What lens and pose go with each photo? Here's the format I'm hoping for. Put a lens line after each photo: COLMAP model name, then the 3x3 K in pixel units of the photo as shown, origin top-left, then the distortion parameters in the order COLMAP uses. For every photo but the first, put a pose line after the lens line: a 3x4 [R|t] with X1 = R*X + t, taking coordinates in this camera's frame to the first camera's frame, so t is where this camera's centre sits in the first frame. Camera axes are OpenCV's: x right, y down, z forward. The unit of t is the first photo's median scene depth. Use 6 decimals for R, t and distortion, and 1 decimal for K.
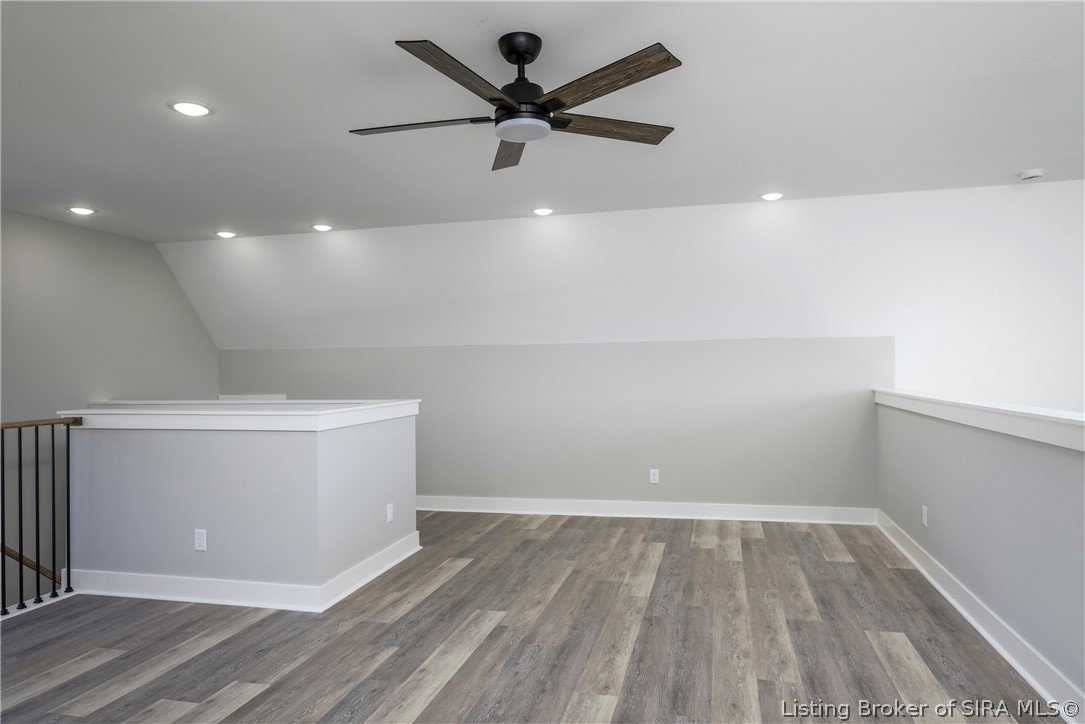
lens RADIAL K [[692.6, 0, 548.3], [0, 692.6, 367.5], [0, 0, 1]] dist [-0.006826, 0.005654]
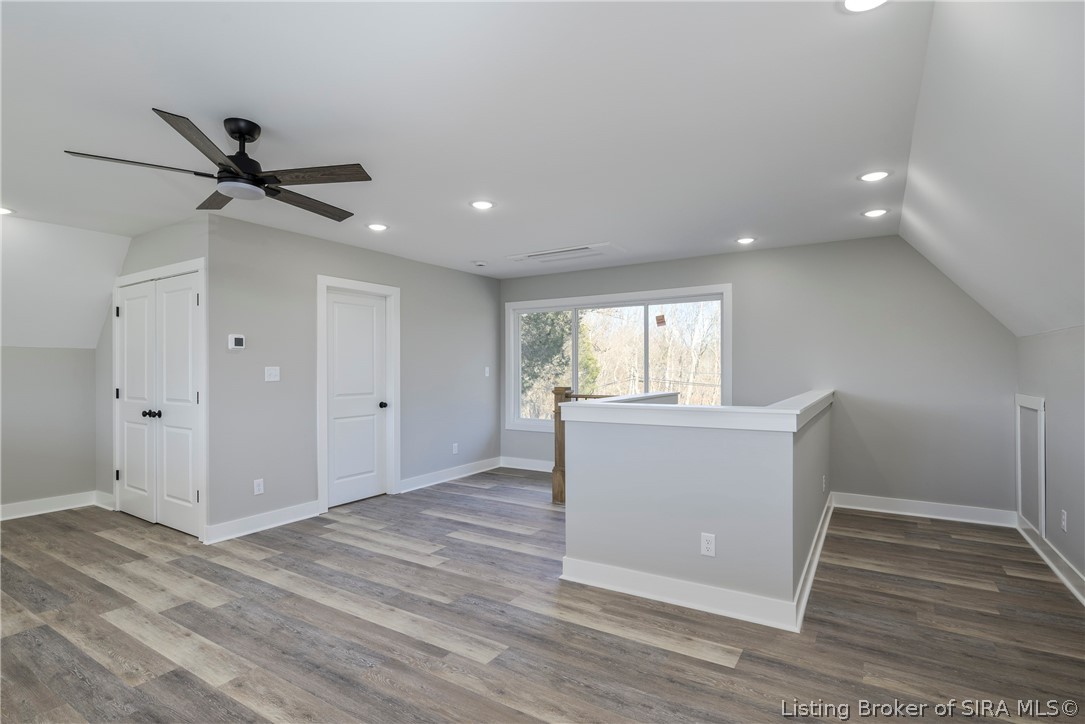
lens RADIAL K [[523.0, 0, 544.6], [0, 523.0, 364.1], [0, 0, 1]] dist [-0.002165, -0.000343]
pose [[-0.309360, 0.007995, -0.950912, 0.496480], [0.010687, 0.999931, 0.004930, -0.005408], [0.950885, -0.008637, -0.309424, 1.236065]]
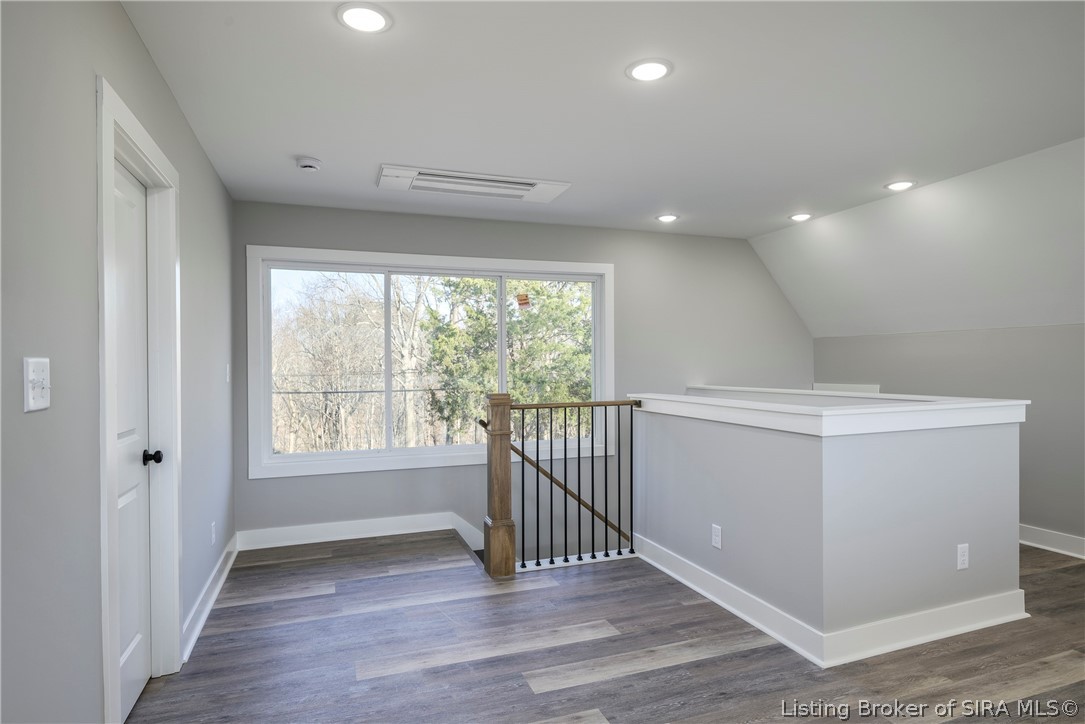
lens RADIAL K [[608.4, 0, 549.0], [0, 608.4, 365.3], [0, 0, 1]] dist [-0.001572, -0.000658]
pose [[0.562394, 0.009654, -0.826813, 0.061348], [0.003698, 0.999892, 0.014190, 0.000573], [0.826861, -0.011038, 0.562298, 0.356639]]
